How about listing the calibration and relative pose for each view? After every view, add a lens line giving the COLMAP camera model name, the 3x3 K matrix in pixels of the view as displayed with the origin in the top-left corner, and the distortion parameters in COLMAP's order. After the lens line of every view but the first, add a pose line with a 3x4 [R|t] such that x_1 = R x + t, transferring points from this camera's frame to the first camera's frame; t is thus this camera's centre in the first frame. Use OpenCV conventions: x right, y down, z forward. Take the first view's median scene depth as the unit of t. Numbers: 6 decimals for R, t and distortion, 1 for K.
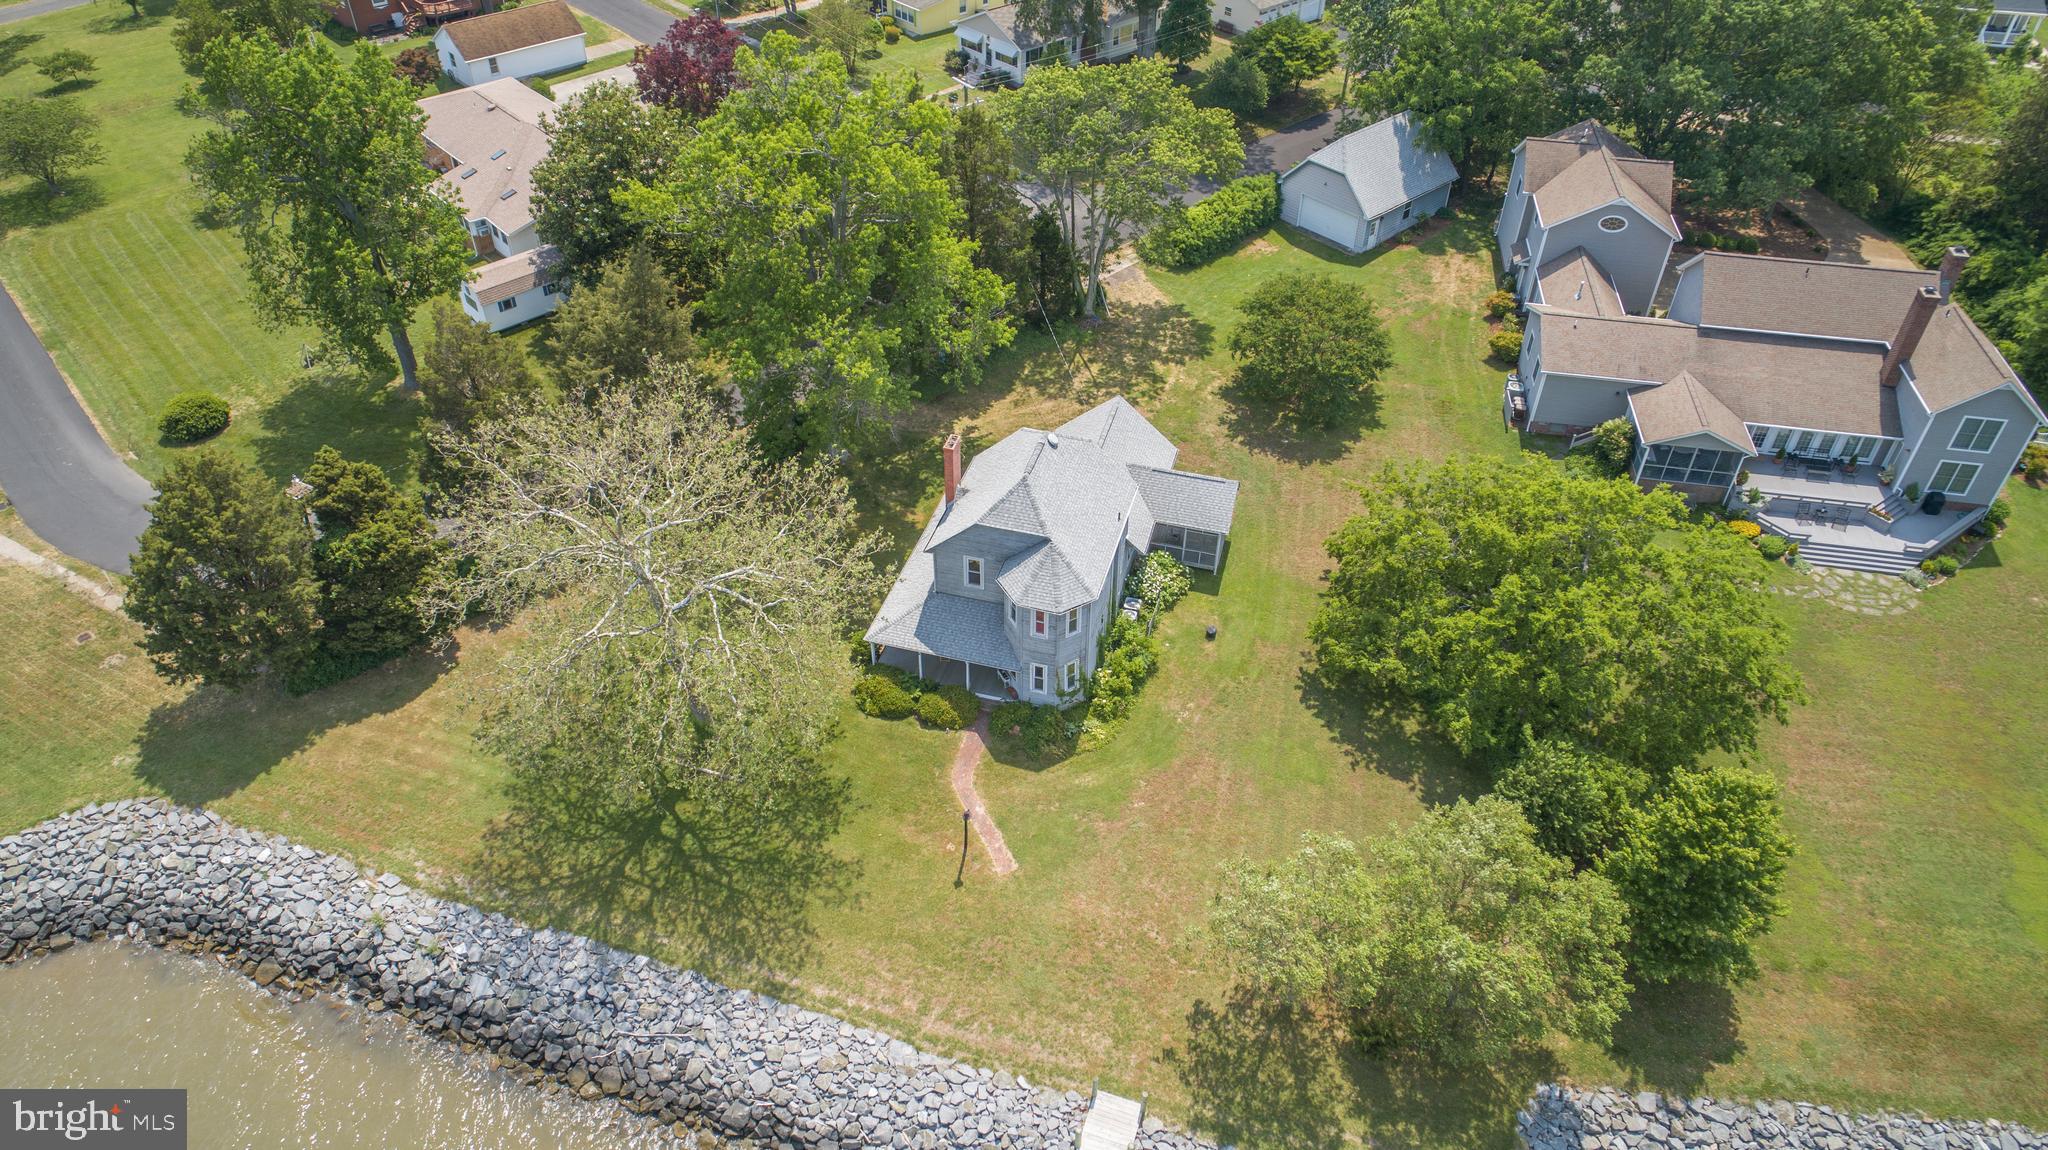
lens RADIAL K [[1382.0, 0, 1024.0], [0, 1382.0, 575.0], [0, 0, 1]] dist [-0.013275, 0.003606]
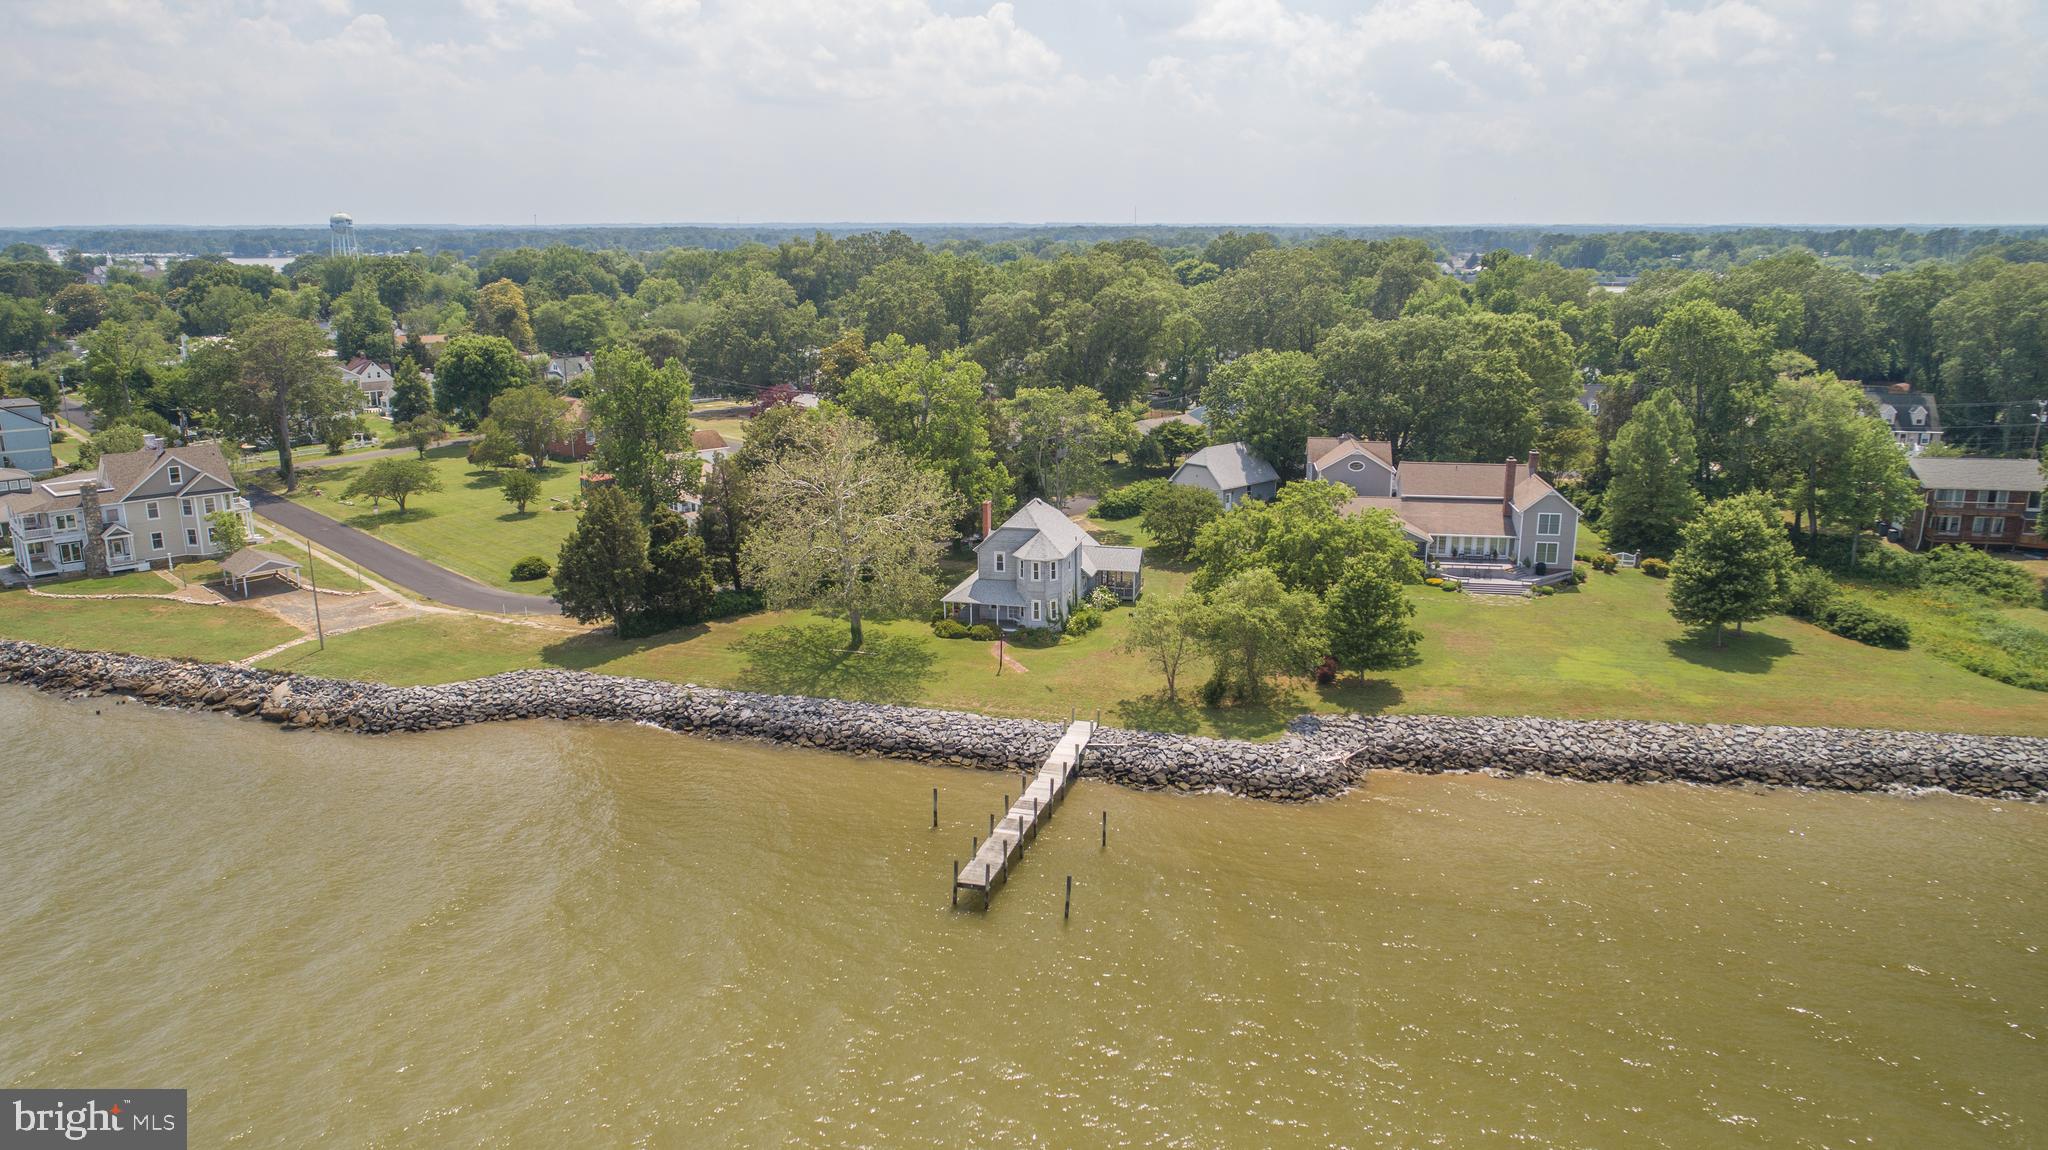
lens RADIAL K [[1424.6, 0, 1029.4], [0, 1424.6, 586.8], [0, 0, 1]] dist [-0.008443, 0.002652]
pose [[0.999360, -0.022174, 0.028058, -0.057723], [0.032212, 0.898938, -0.436891, 0.984698], [-0.015535, 0.437515, 0.899077, -0.816055]]
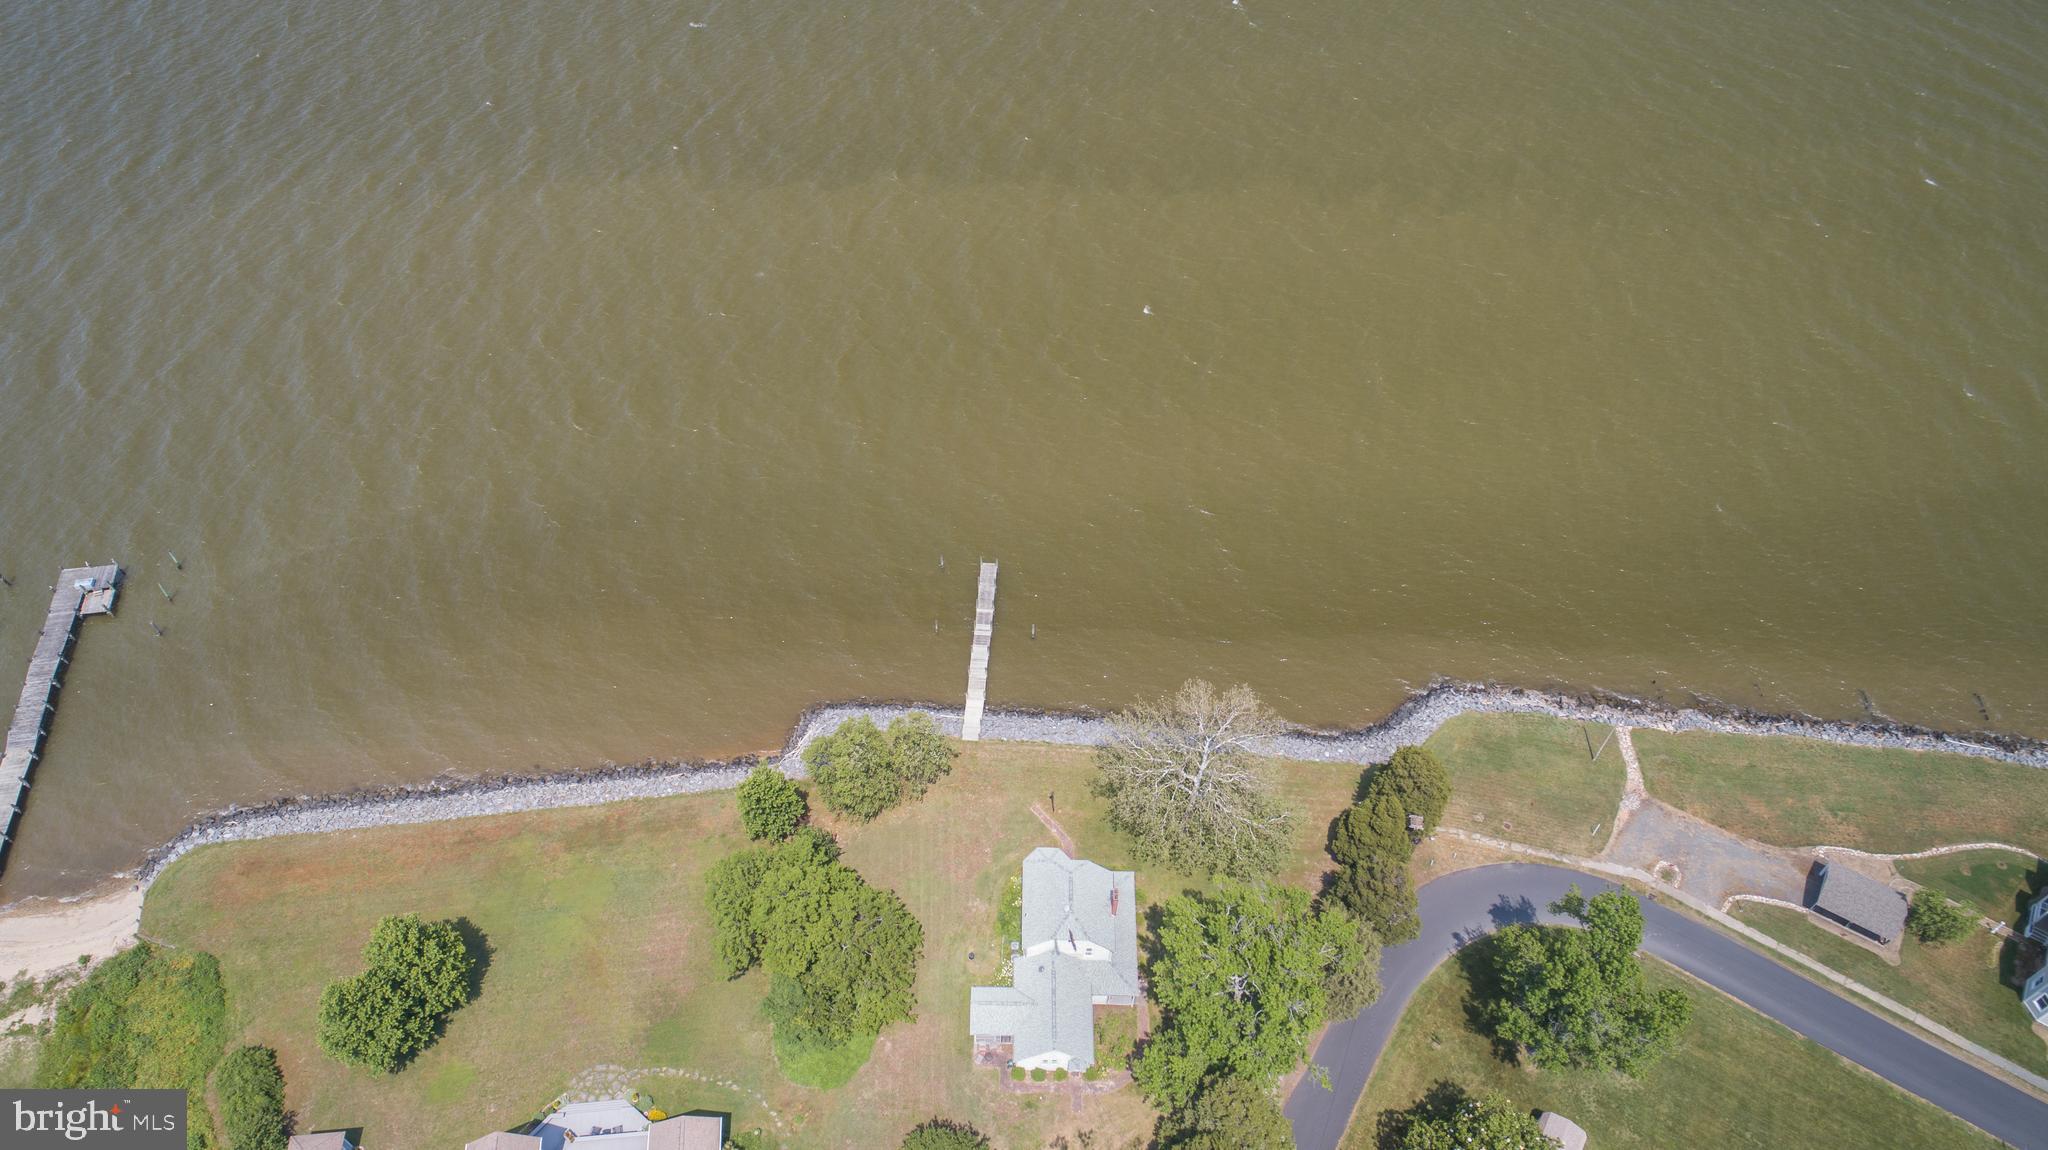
lens RADIAL K [[1379.1, 0, 1019.3], [0, 1379.1, 579.2], [0, 0, 1]] dist [-0.007780, 0.006206]
pose [[-0.965534, 0.180243, -0.187768, 0.404768], [-0.188551, 0.012938, 0.981978, -2.215386], [0.179424, 0.983537, 0.021493, 0.567856]]
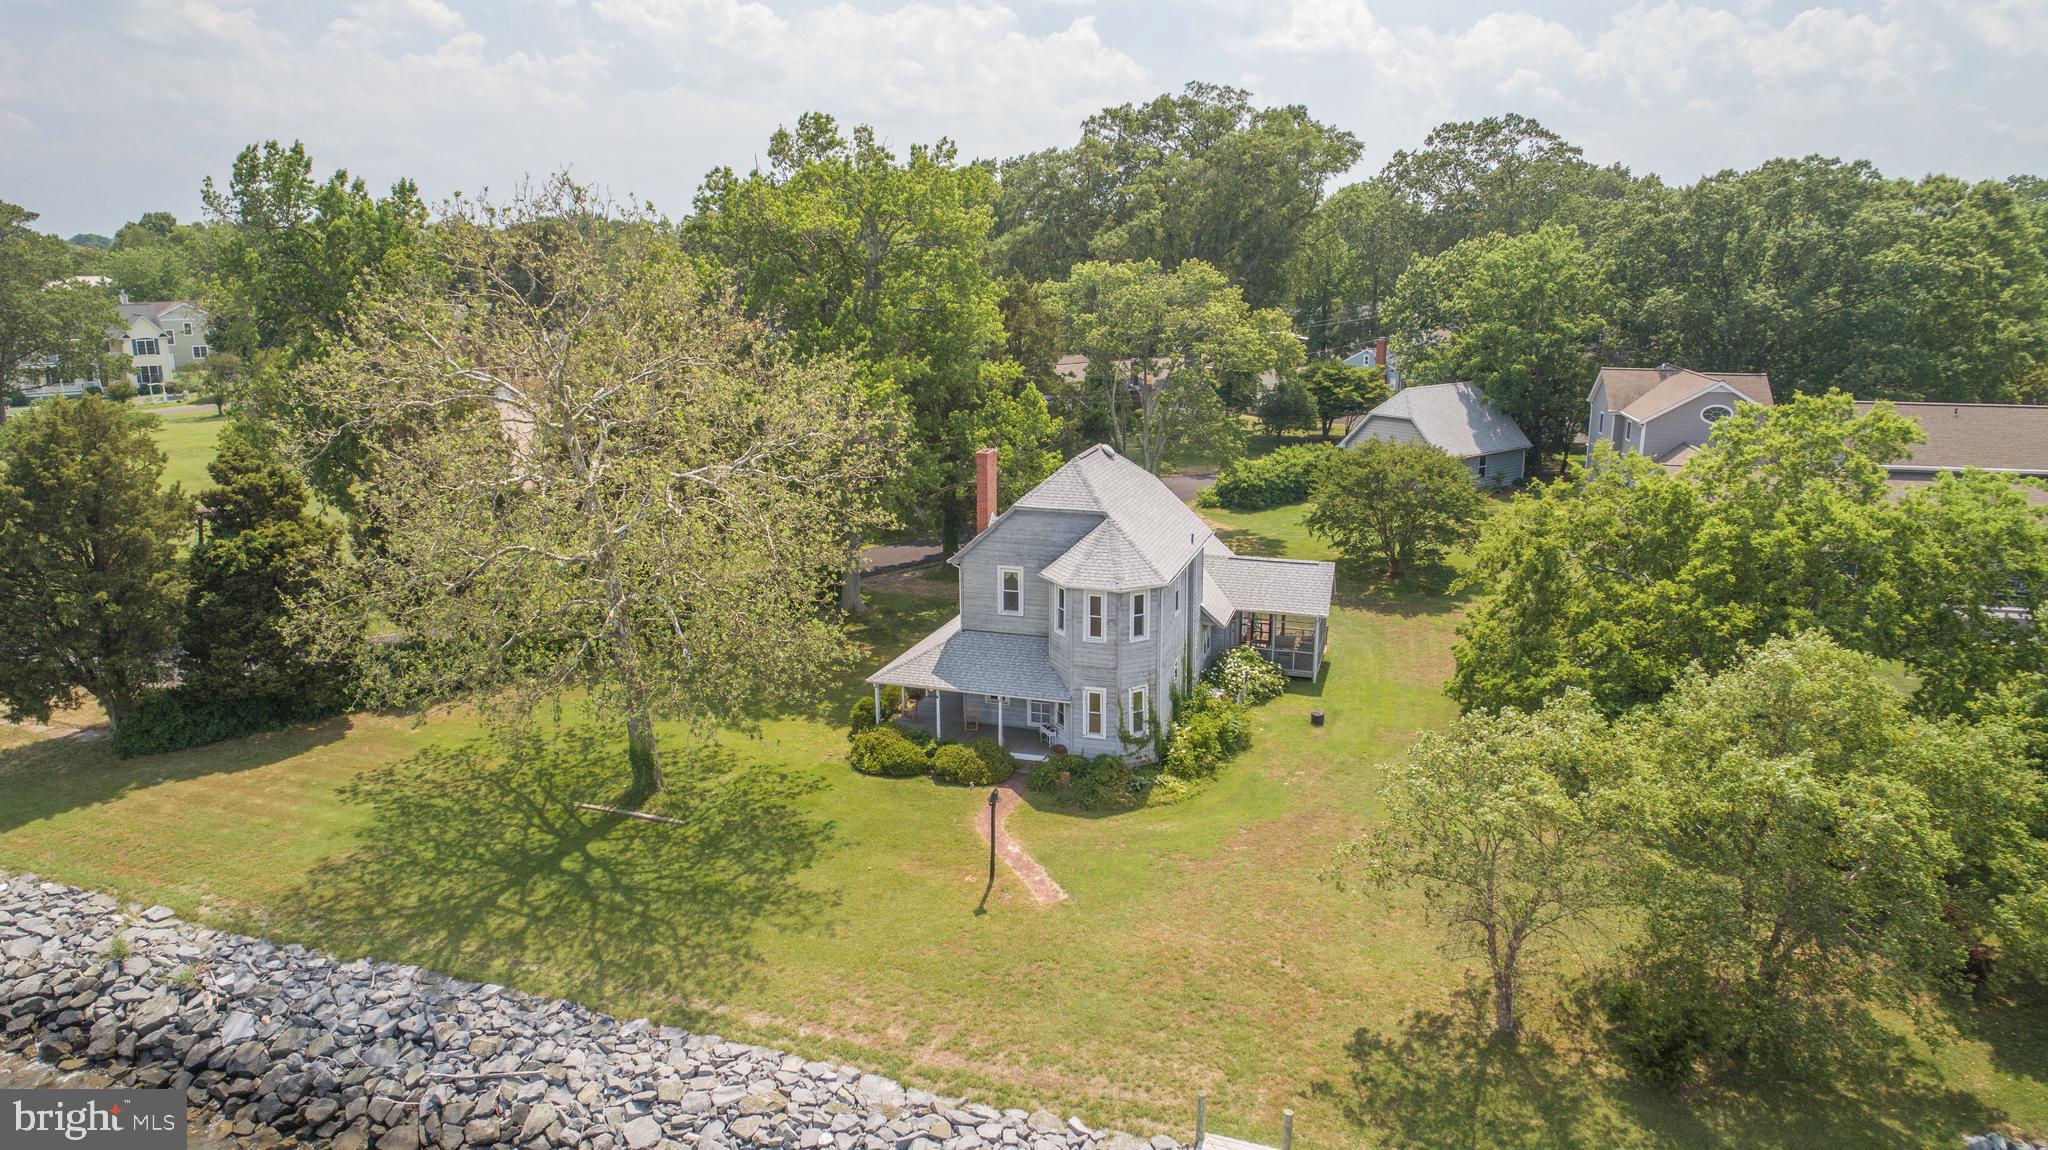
lens RADIAL K [[1379.1, 0, 1019.3], [0, 1379.1, 579.2], [0, 0, 1]] dist [-0.007780, 0.006206]
pose [[0.999355, -0.004293, -0.035649, -0.003667], [-0.012196, 0.893213, -0.449467, 0.388515], [0.033772, 0.449612, 0.892585, 0.333188]]
